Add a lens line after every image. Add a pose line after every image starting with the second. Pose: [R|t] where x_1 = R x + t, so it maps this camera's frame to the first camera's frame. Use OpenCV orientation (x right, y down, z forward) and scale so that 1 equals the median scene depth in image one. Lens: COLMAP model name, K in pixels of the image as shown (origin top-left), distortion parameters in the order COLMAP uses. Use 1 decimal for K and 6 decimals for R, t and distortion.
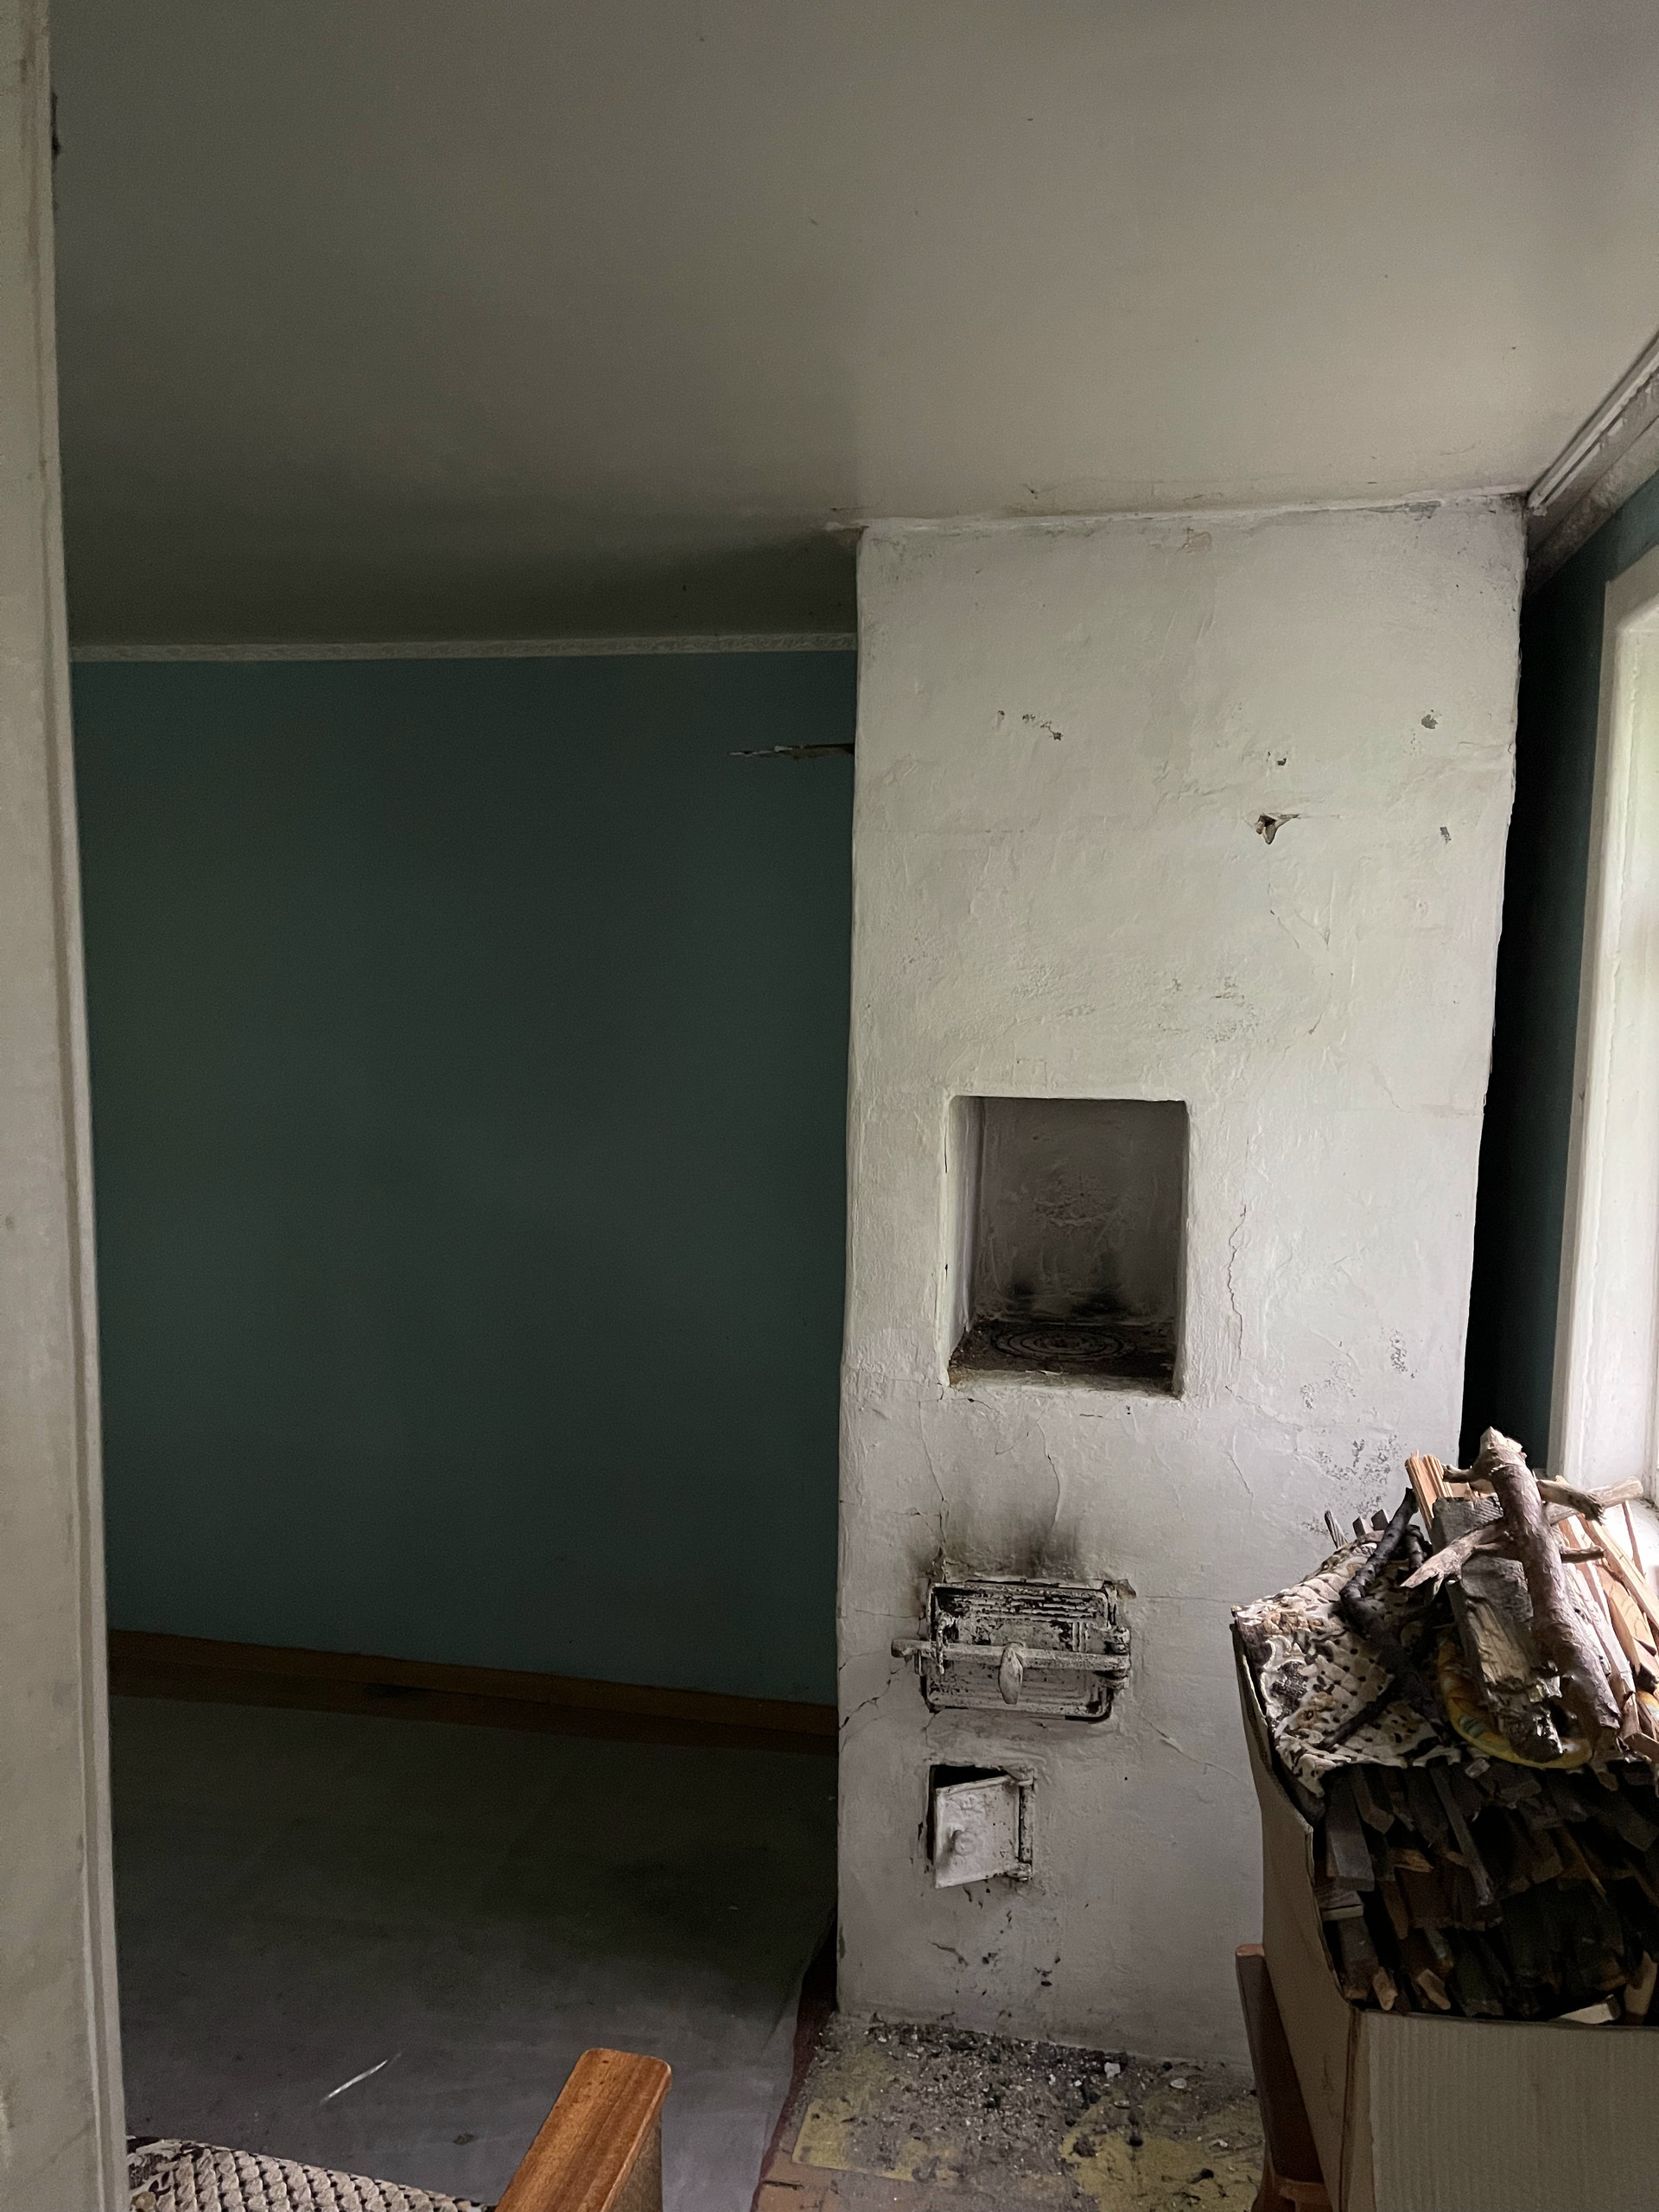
lens RADIAL K [[1716.5, 0, 829.5], [0, 1716.5, 1106.0], [0, 0, 1]] dist [0.047610, -0.005361]
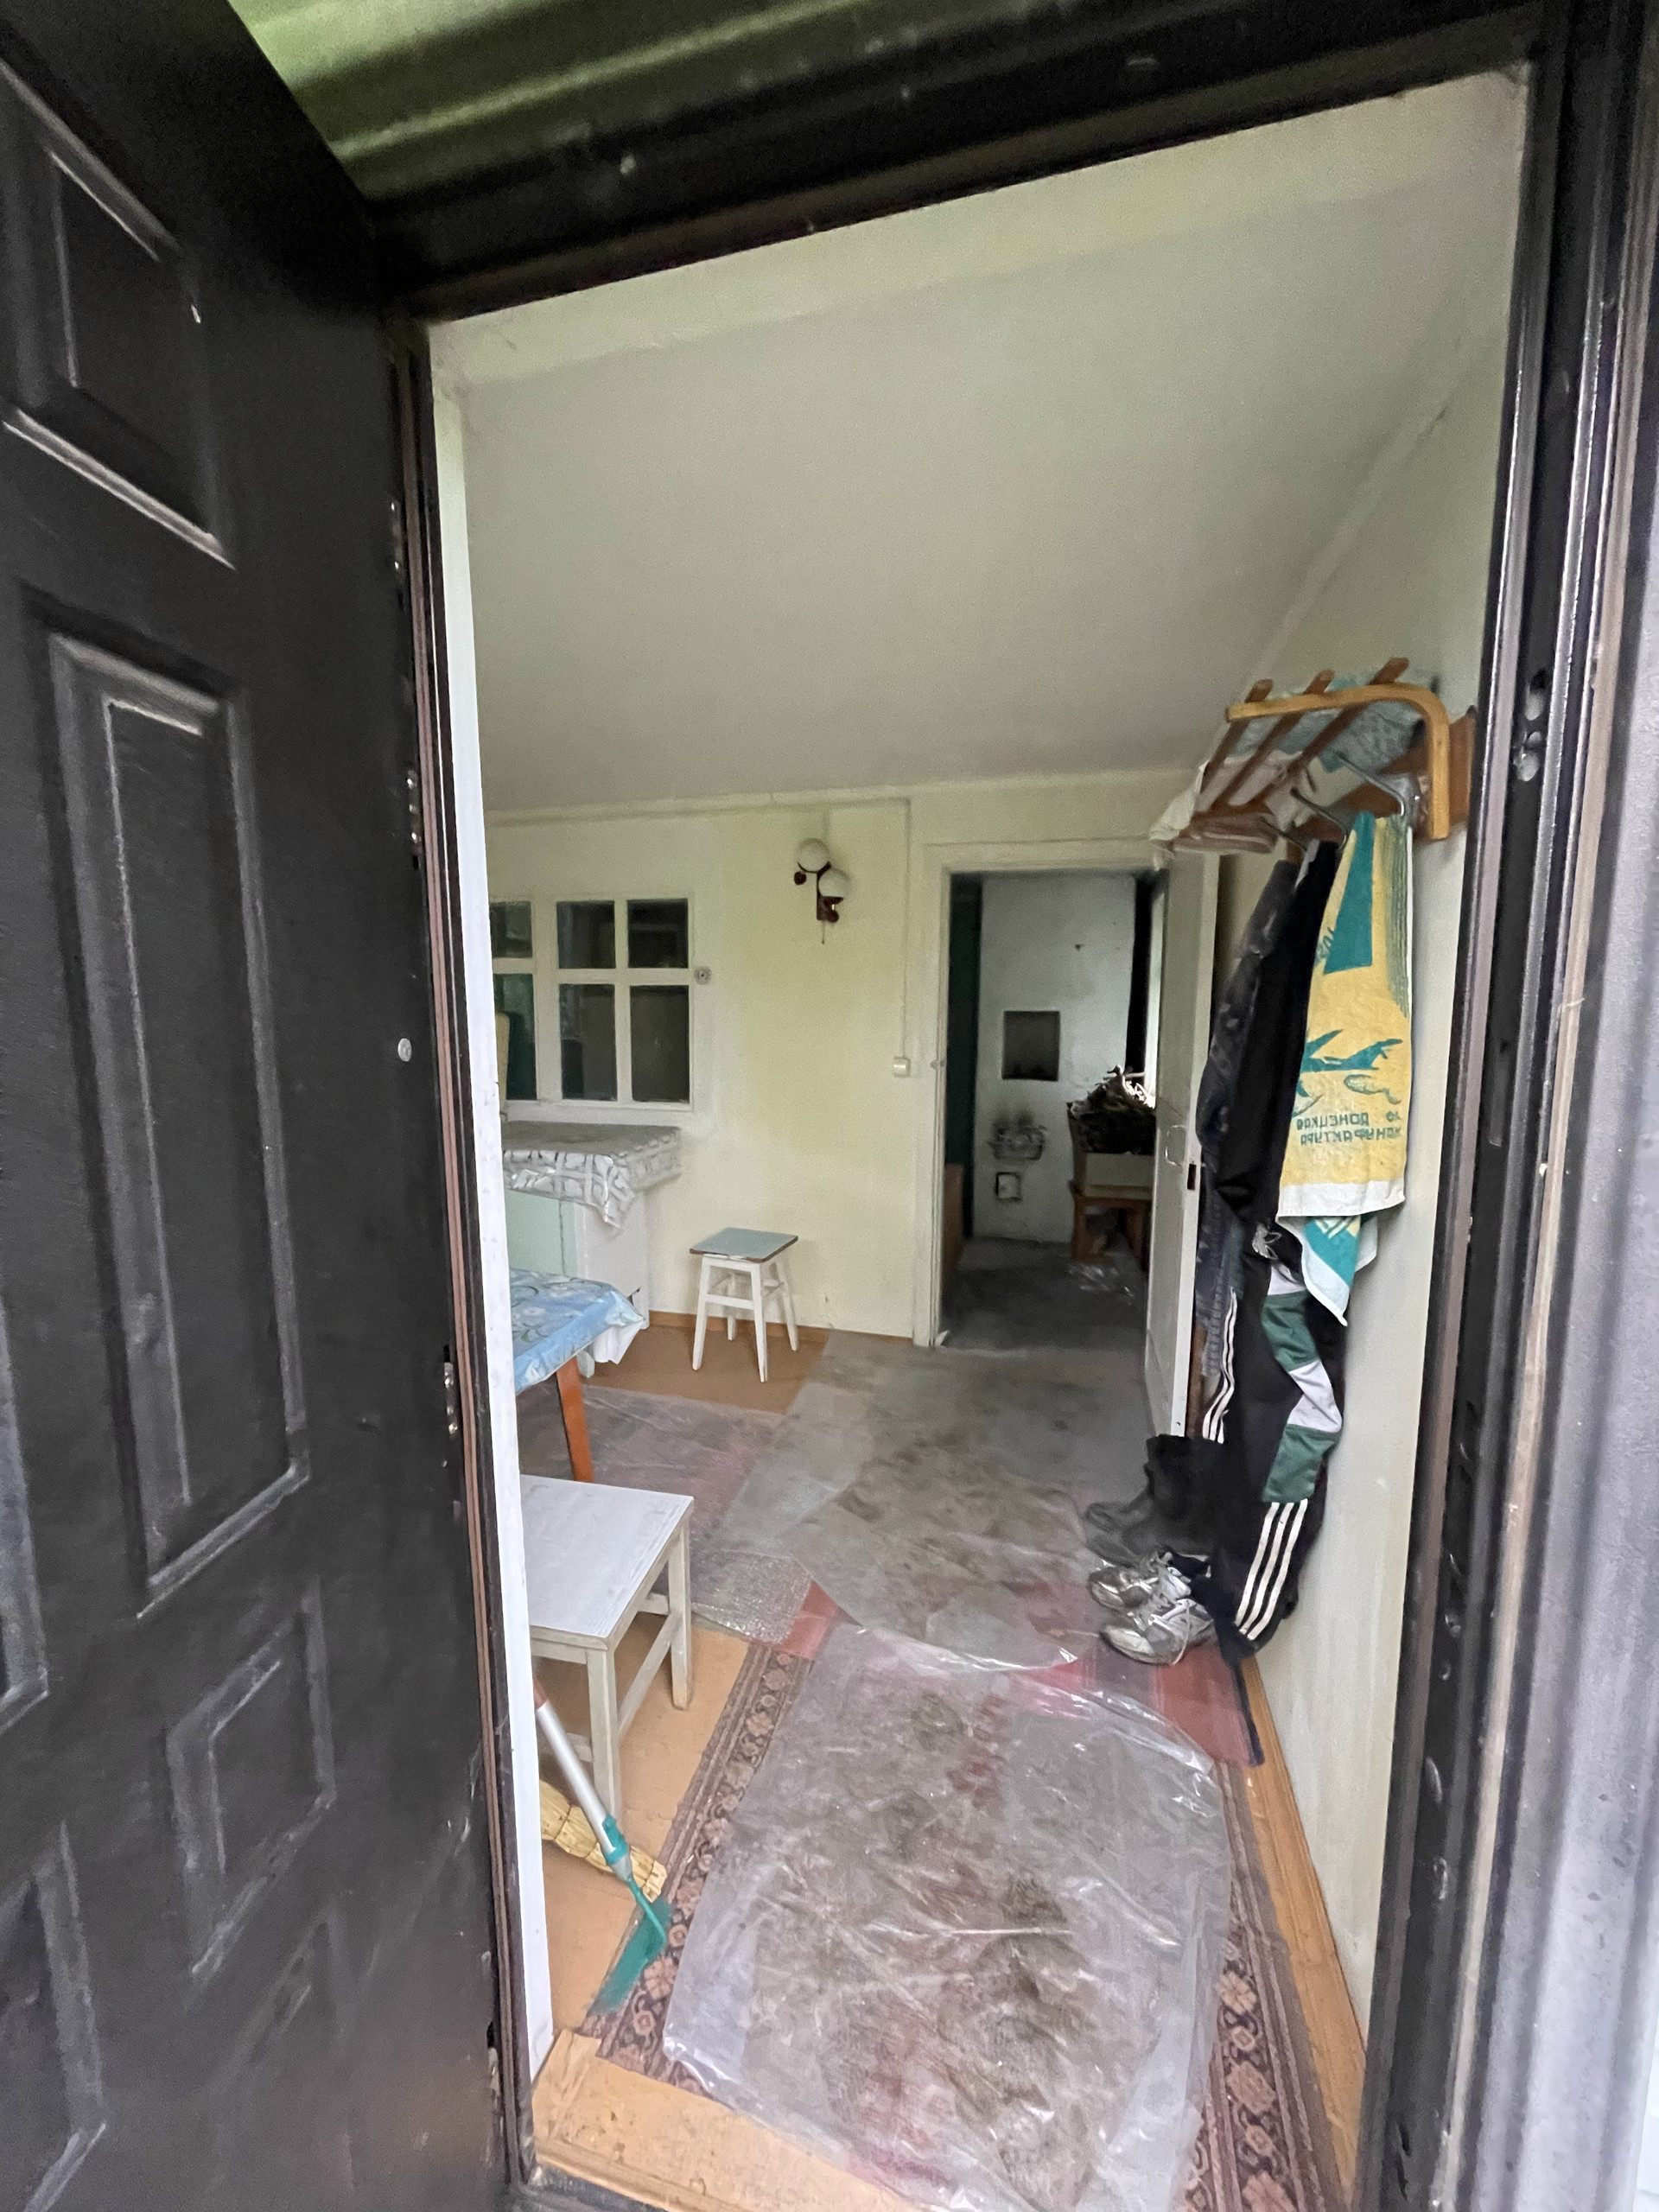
lens RADIAL K [[907.6, 0, 800.2], [0, 907.6, 1091.1], [0, 0, 1]] dist [-0.000348, -0.000058]
pose [[0.995818, 0.000264, -0.091364, -0.223916], [-0.000120, 0.999999, 0.001580, 0.190116], [0.091364, -0.001563, 0.995816, -1.281609]]
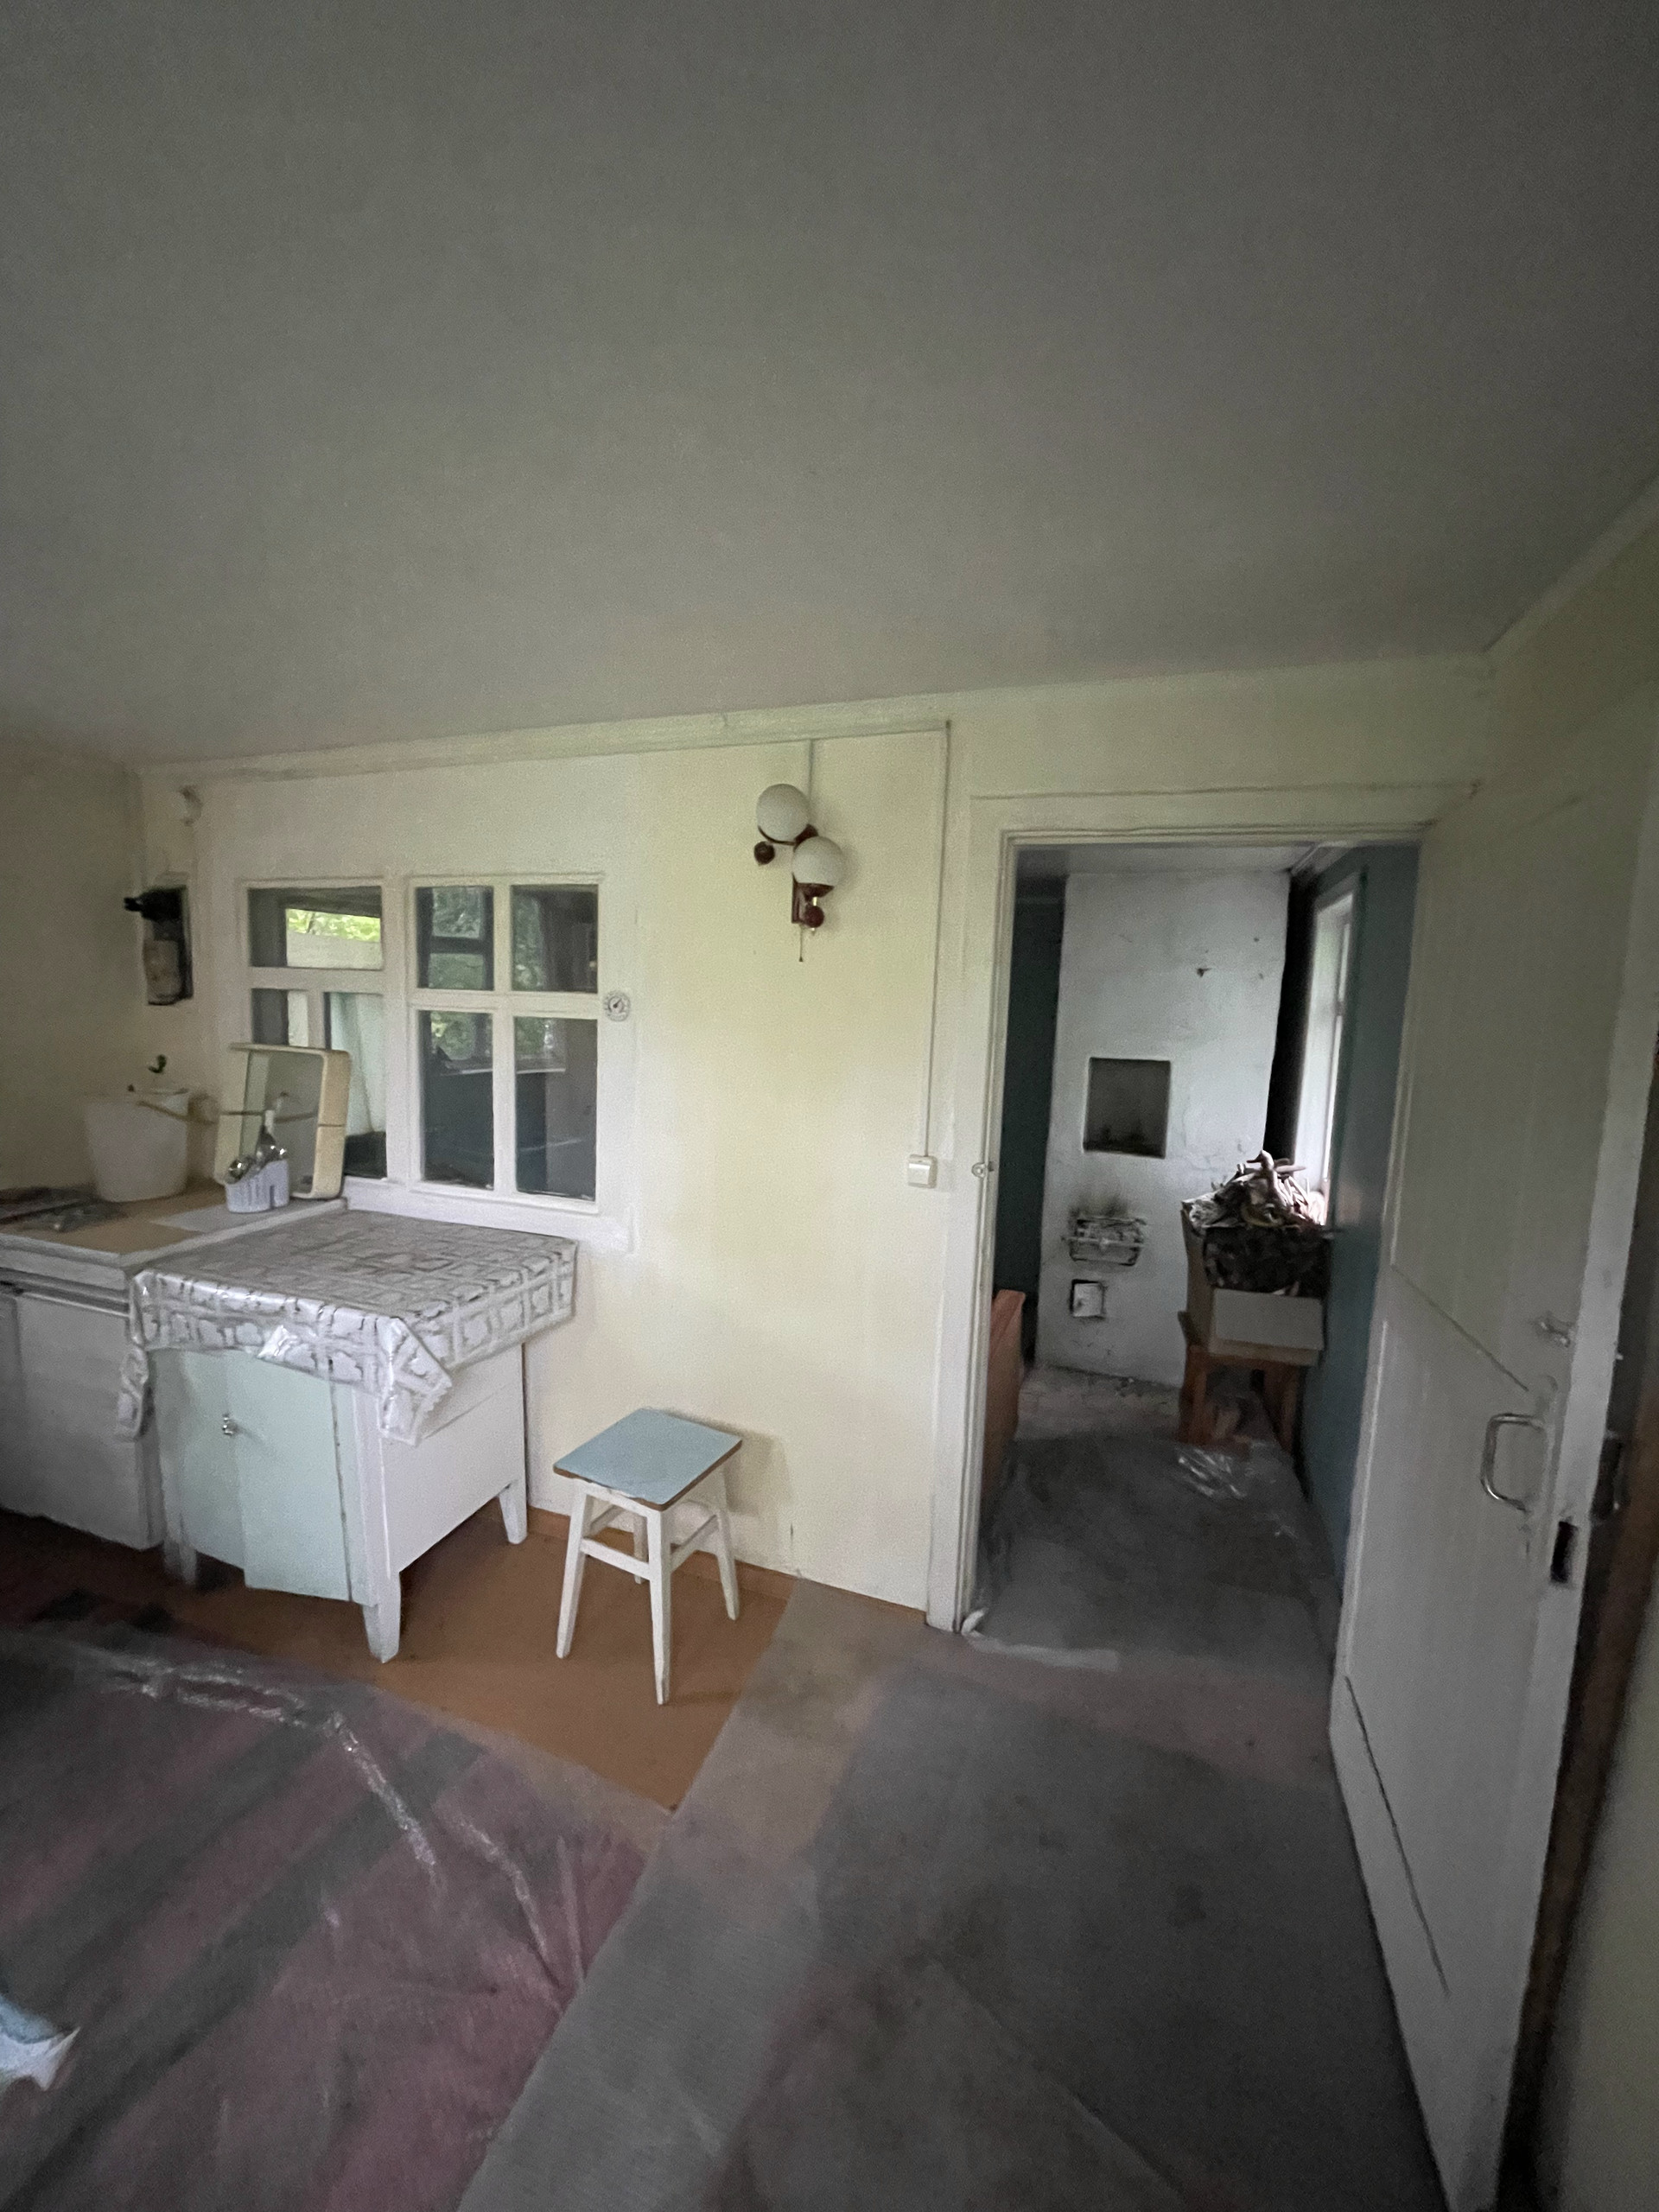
lens RADIAL K [[907.6, 0, 800.2], [0, 907.6, 1091.1], [0, 0, 1]] dist [-0.000348, -0.000058]
pose [[0.985467, 0.035929, -0.166022, -0.166445], [-0.037270, 0.999293, -0.004965, 0.082293], [0.165726, 0.011080, 0.986110, -0.678557]]
